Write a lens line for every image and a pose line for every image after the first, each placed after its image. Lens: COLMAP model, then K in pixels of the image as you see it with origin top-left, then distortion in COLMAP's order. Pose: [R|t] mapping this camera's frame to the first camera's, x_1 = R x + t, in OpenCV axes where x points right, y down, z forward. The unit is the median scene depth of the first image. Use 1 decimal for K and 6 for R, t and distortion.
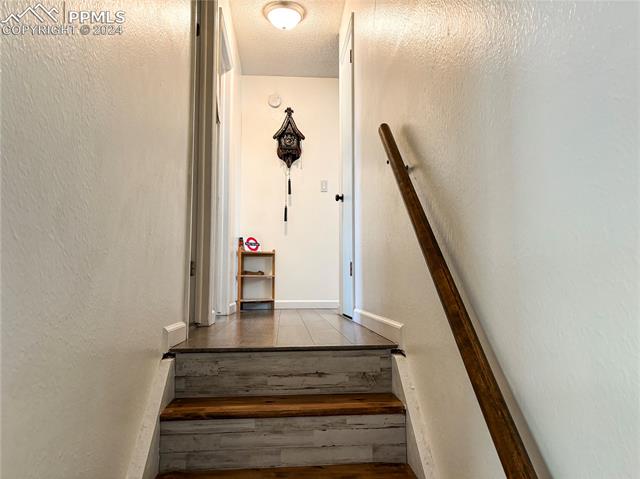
lens RADIAL K [[484.0, 0, 320.0], [0, 484.0, 237.4], [0, 0, 1]] dist [0.026809, -0.008318]
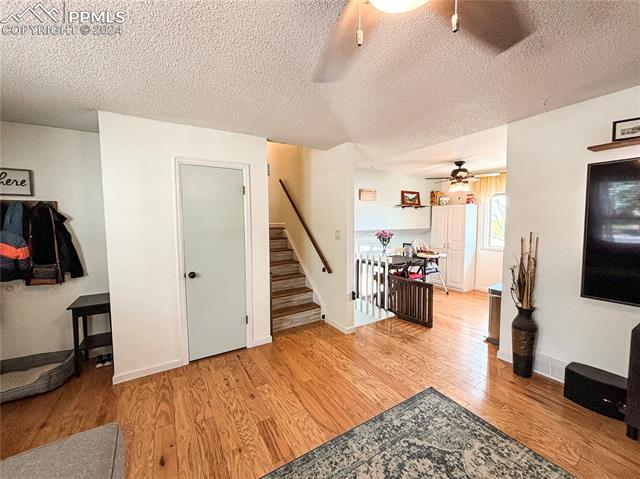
lens RADIAL K [[260.5, 0, 320.1], [0, 260.5, 235.5], [0, 0, 1]] dist [0.004905, -0.000384]
pose [[0.880508, -0.025890, 0.473323, -0.750897], [-0.044421, 0.989607, 0.136766, -0.068438], [-0.471945, -0.141450, 0.870207, -1.441930]]
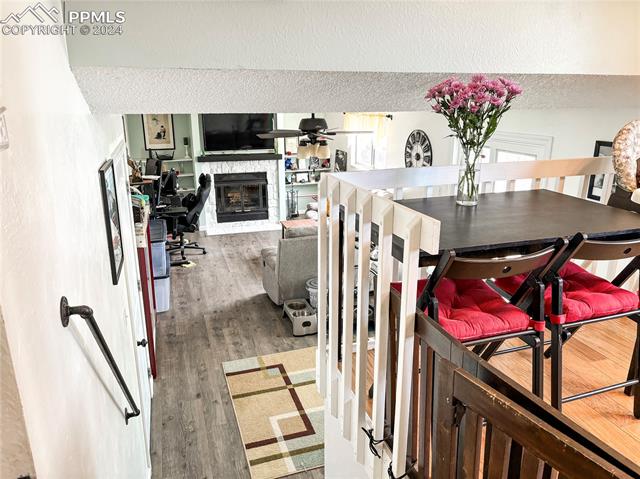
lens RADIAL K [[484.0, 0, 334.1], [0, 484.0, 244.9], [0, 0, 1]] dist [0.026809, -0.008318]
pose [[0.966333, -0.065202, 0.248897, 0.482941], [-0.035906, 0.923720, 0.381382, 0.163826], [-0.254778, -0.377478, 0.890280, -0.435161]]
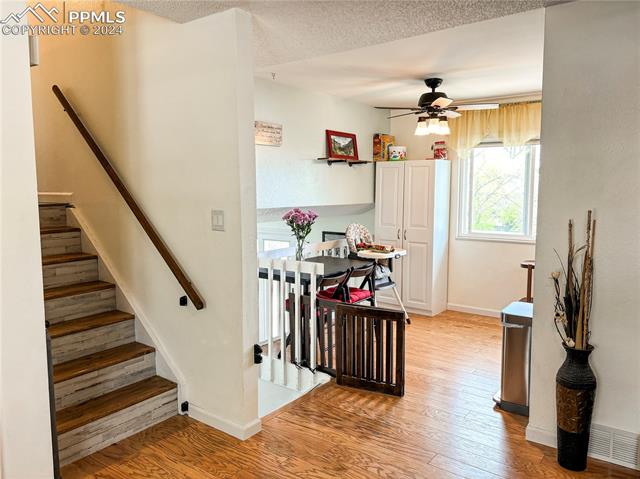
lens RADIAL K [[484.0, 0, 324.2], [0, 484.0, 236.7], [0, 0, 1]] dist [0.026809, -0.008318]
pose [[0.648396, -0.071000, 0.757985, -0.699223], [-0.075365, 0.984765, 0.156712, -0.038248], [-0.757564, -0.158737, 0.633167, -1.108661]]
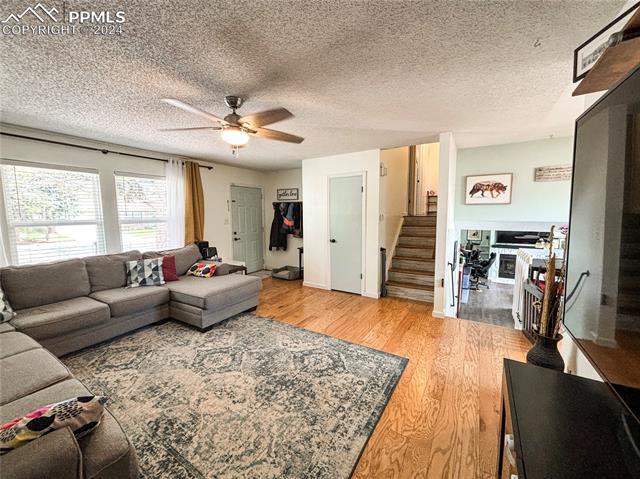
lens RADIAL K [[260.5, 0, 316.4], [0, 260.5, 238.5], [0, 0, 1]] dist [0.004905, -0.000384]
pose [[0.808210, 0.061140, -0.585713, 0.638091], [0.058230, 0.981425, 0.182798, -0.120011], [0.586009, -0.181845, 0.789637, -1.972007]]
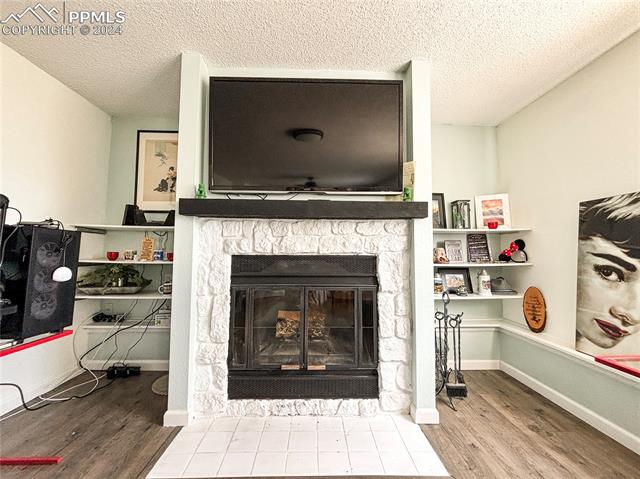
lens RADIAL K [[260.5, 0, 319.1], [0, 260.5, 235.5], [0, 0, 1]] dist [0.004905, -0.000384]
pose [[0.999286, 0.012258, -0.035743, 0.887263], [-0.011306, 0.999579, 0.026721, 1.211237], [0.036056, -0.026298, 0.999004, 3.198705]]
